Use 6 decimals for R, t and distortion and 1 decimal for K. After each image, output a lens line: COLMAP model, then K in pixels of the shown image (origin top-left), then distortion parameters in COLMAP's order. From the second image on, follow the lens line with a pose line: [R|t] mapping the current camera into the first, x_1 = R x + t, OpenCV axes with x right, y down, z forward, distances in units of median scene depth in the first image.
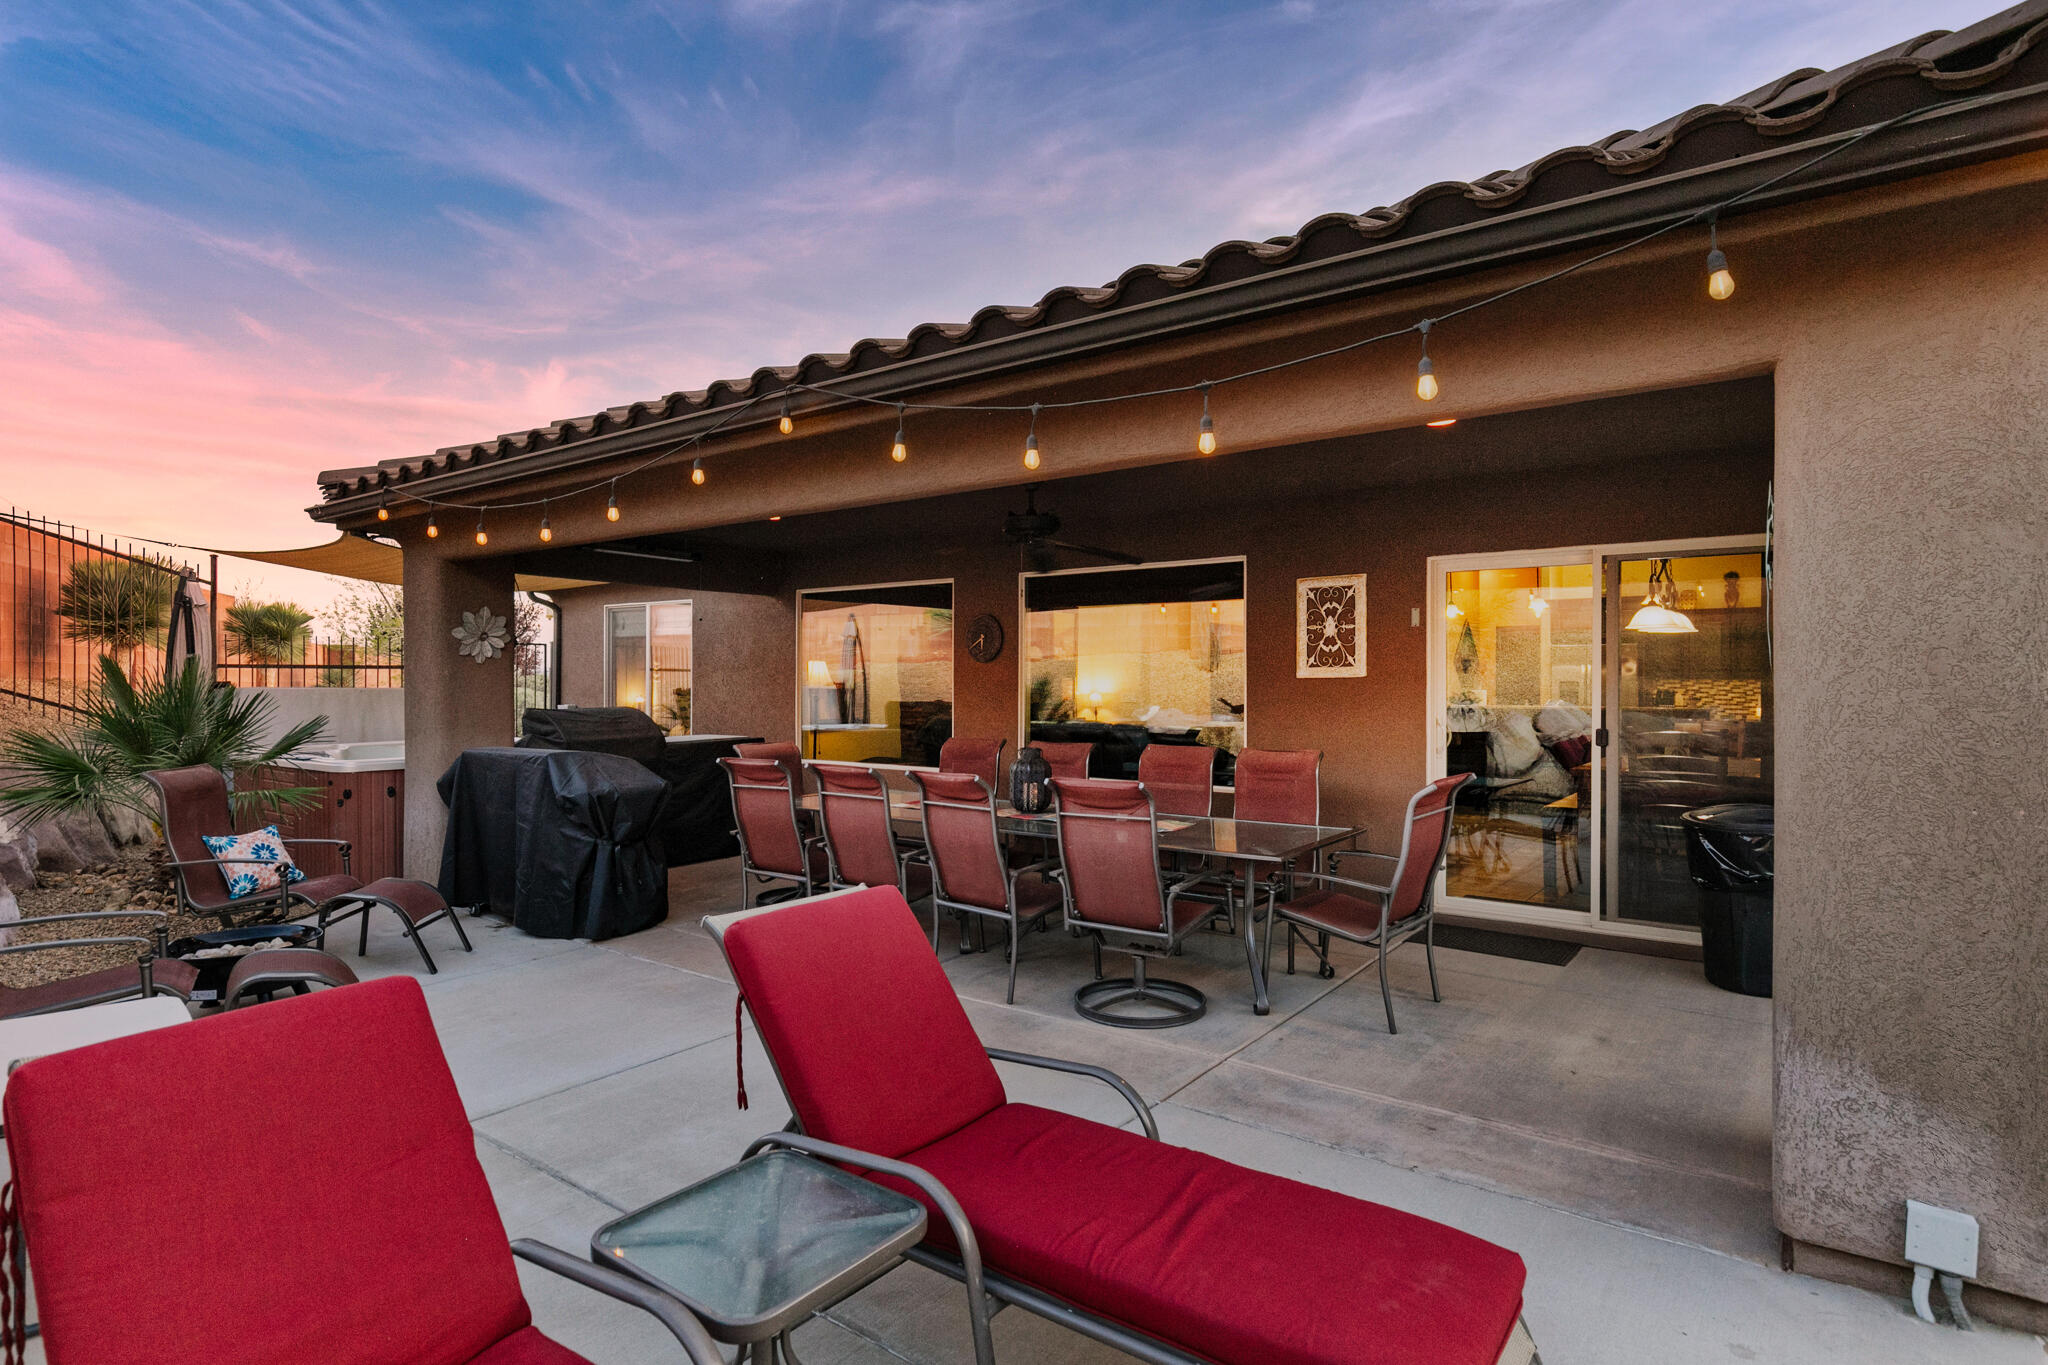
lens RADIAL K [[1082.8, 0, 1024.0], [0, 1082.8, 682.5], [0, 0, 1]] dist [0.000752, 0.000016]
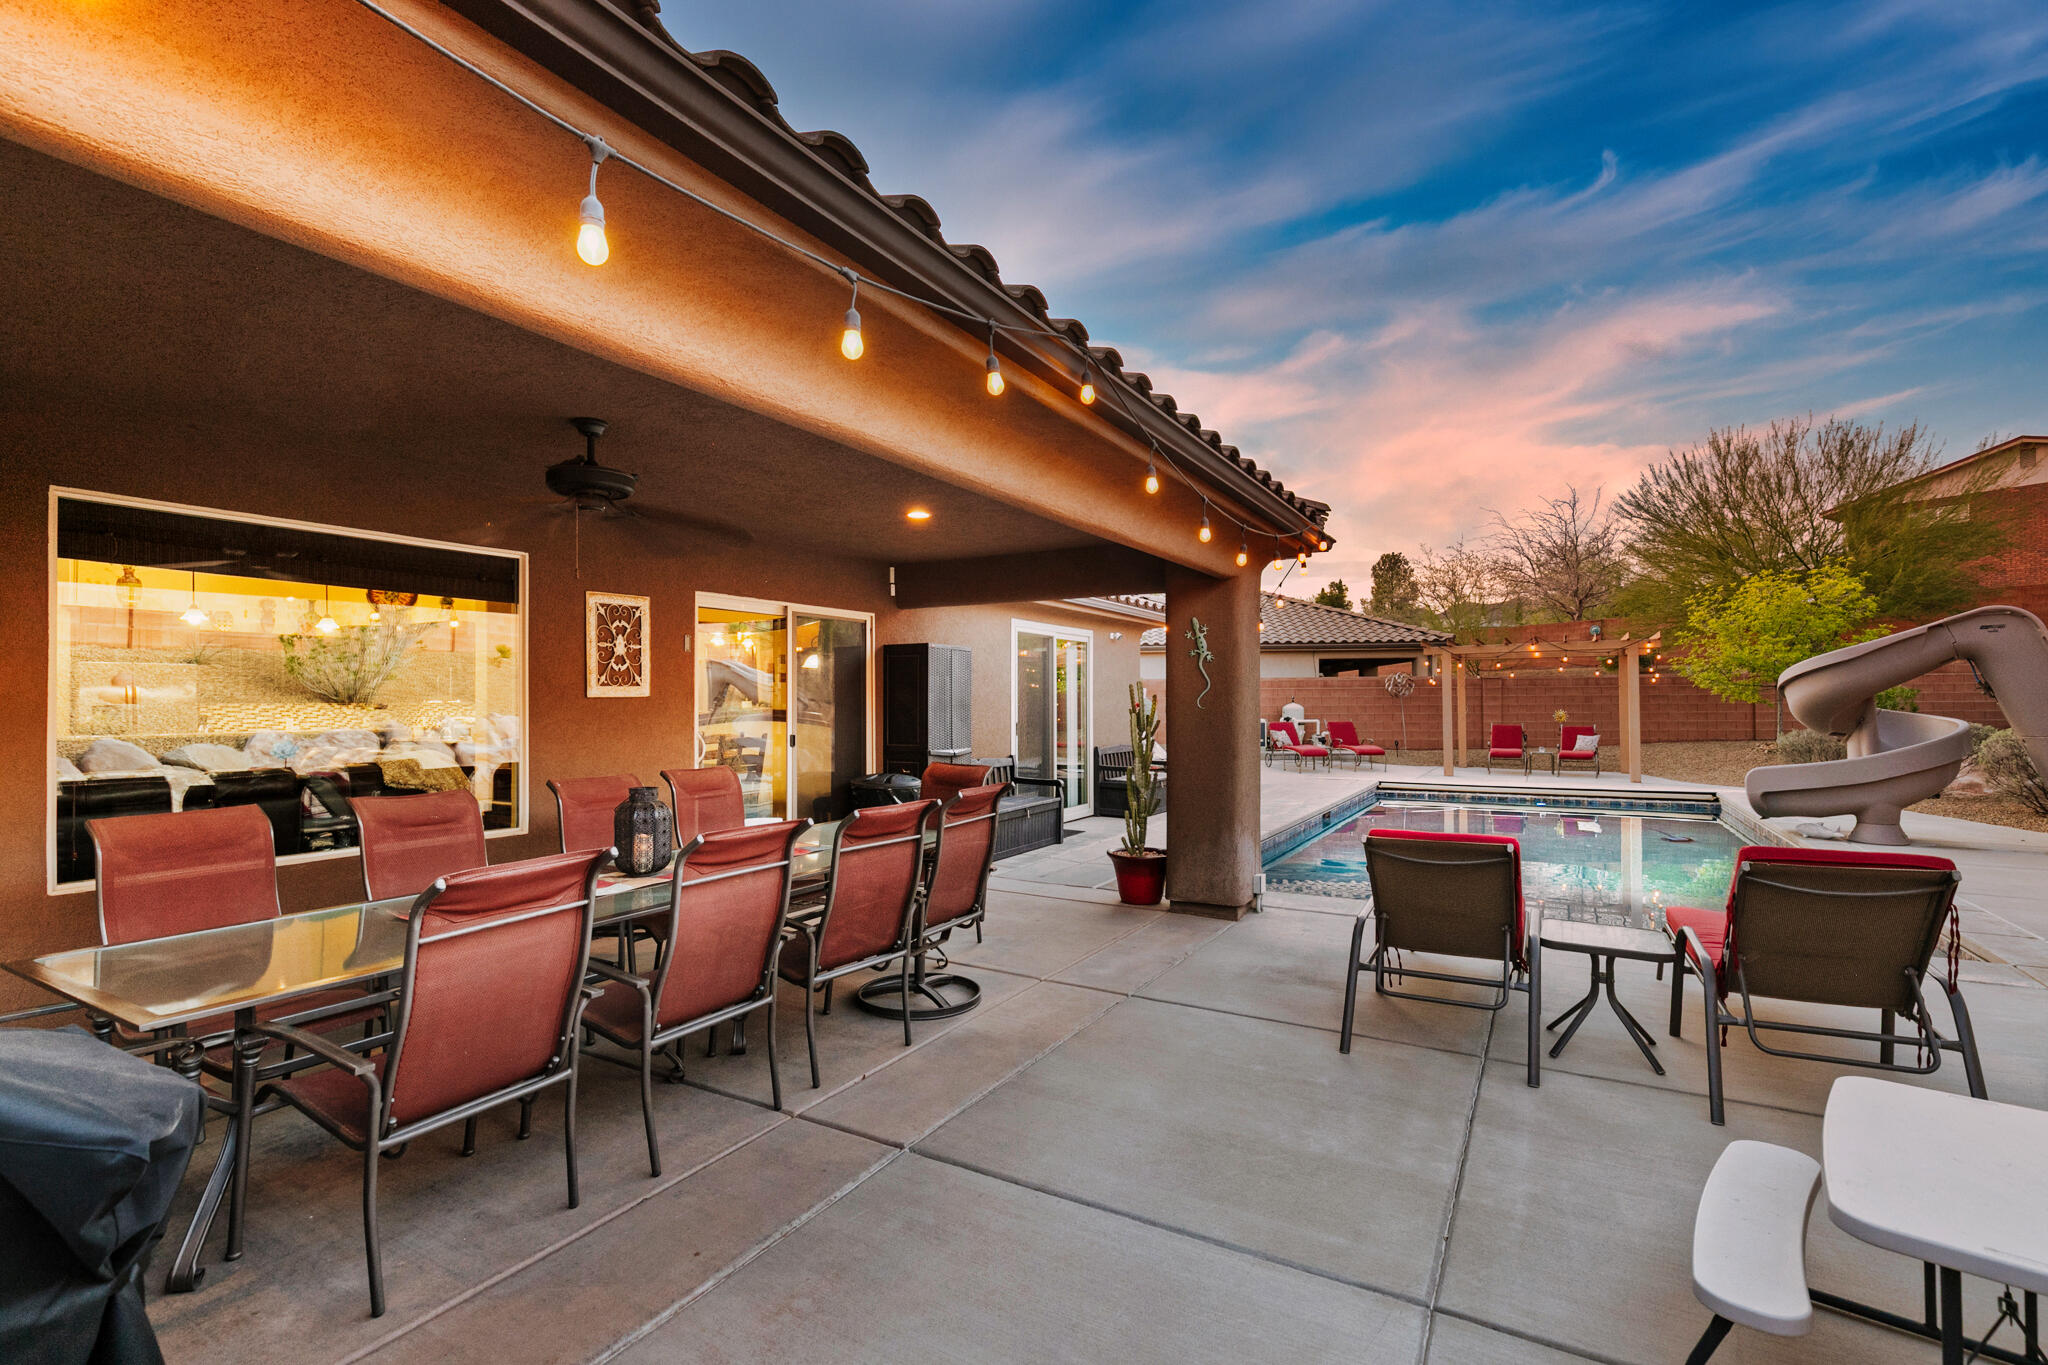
lens RADIAL K [[941.8, 0, 1015.9], [0, 941.8, 728.2], [0, 0, 1]] dist [-0.001070, -0.000581]
pose [[-0.140141, -0.030180, 0.989672, -0.615631], [0.002947, 0.999518, 0.030898, -0.001704], [-0.990127, 0.007246, -0.139984, 0.763090]]
